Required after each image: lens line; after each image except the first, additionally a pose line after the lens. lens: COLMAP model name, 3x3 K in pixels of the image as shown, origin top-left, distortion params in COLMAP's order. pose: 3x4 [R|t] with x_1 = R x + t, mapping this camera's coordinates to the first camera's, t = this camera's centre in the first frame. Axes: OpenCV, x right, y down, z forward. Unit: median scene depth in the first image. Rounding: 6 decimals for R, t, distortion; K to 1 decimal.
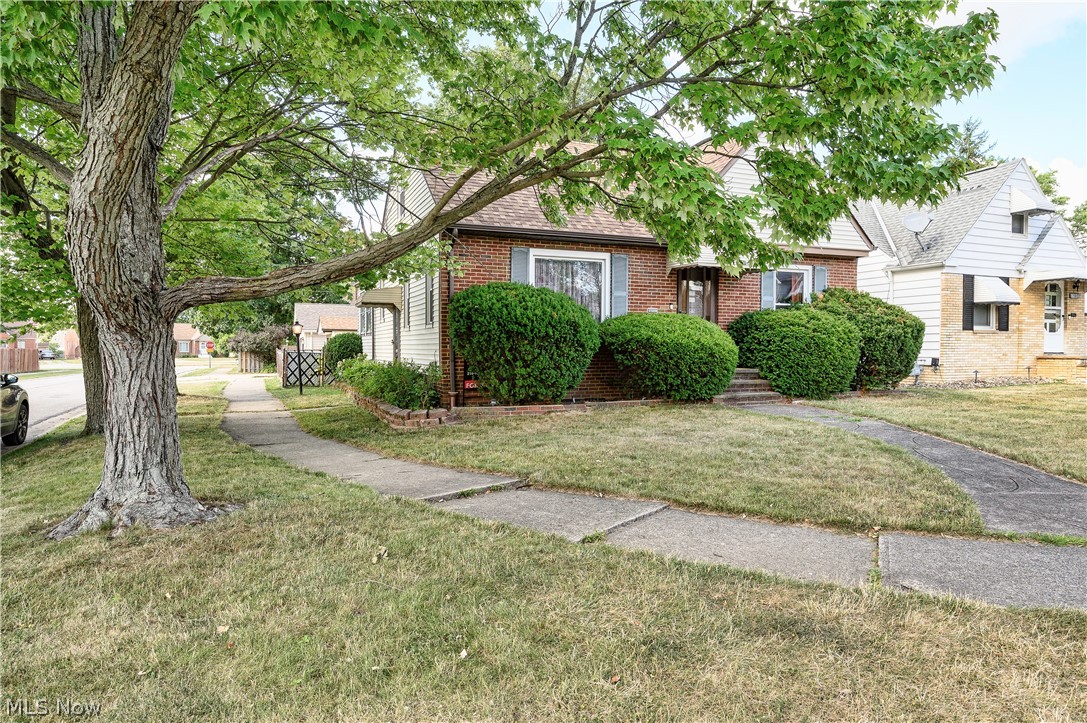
lens RADIAL K [[683.7, 0, 540.0], [0, 683.7, 359.3], [0, 0, 1]] dist [0.004241, 0.000228]
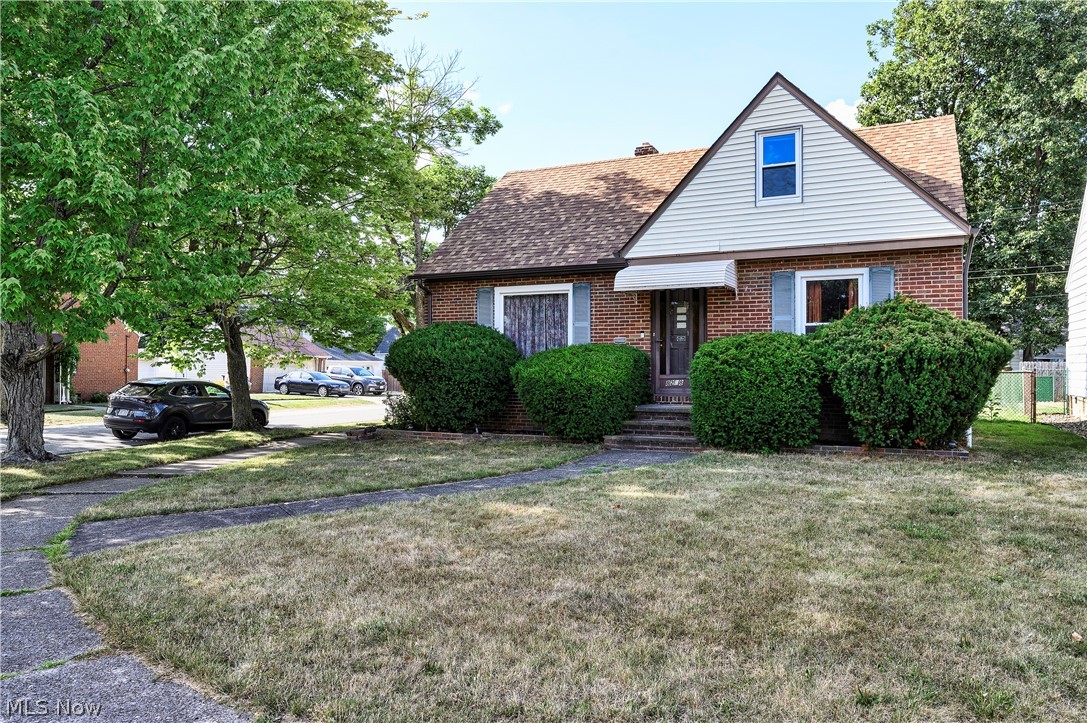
lens RADIAL K [[764.4, 0, 545.1], [0, 764.4, 358.1], [0, 0, 1]] dist [0.000506, 0.015219]
pose [[0.654892, -0.009147, -0.755667, 0.909671], [-0.012092, 0.999672, -0.022580, -0.024172], [0.755625, 0.023925, 0.654567, 0.265459]]
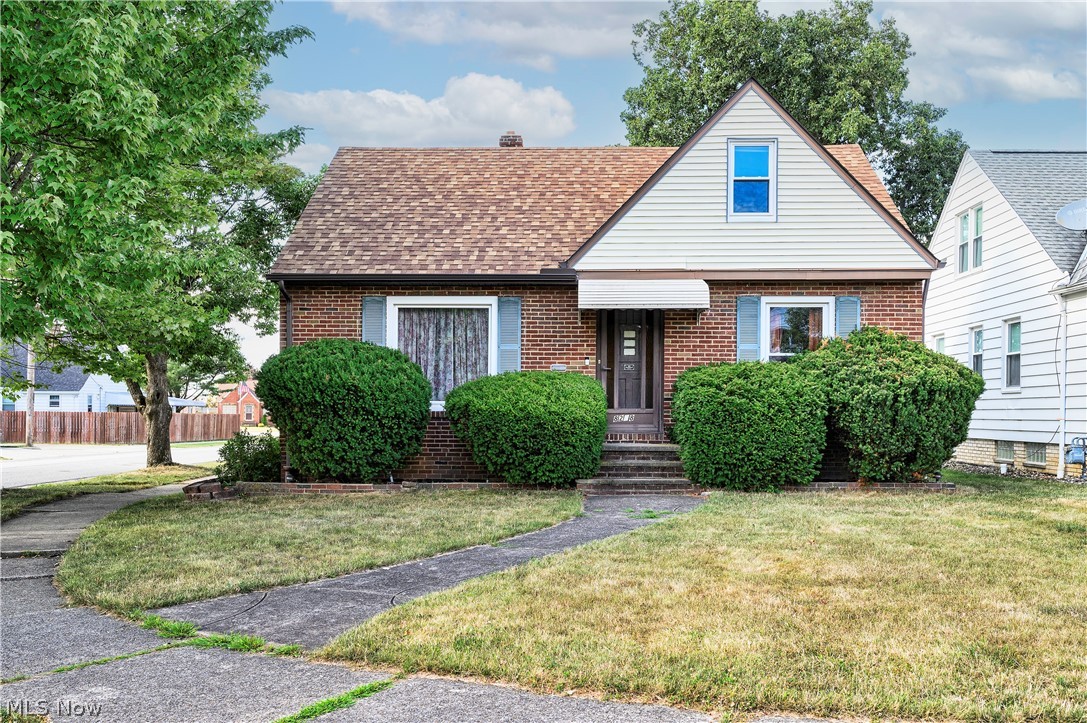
lens RADIAL K [[959.9, 0, 558.1], [0, 959.9, 416.3], [0, 0, 1]] dist [0.001727, -0.004922]
pose [[0.908009, 0.004689, -0.418925, 0.641334], [-0.010303, 0.999885, -0.011139, -0.004954], [0.418825, 0.014430, 0.907952, 0.024560]]
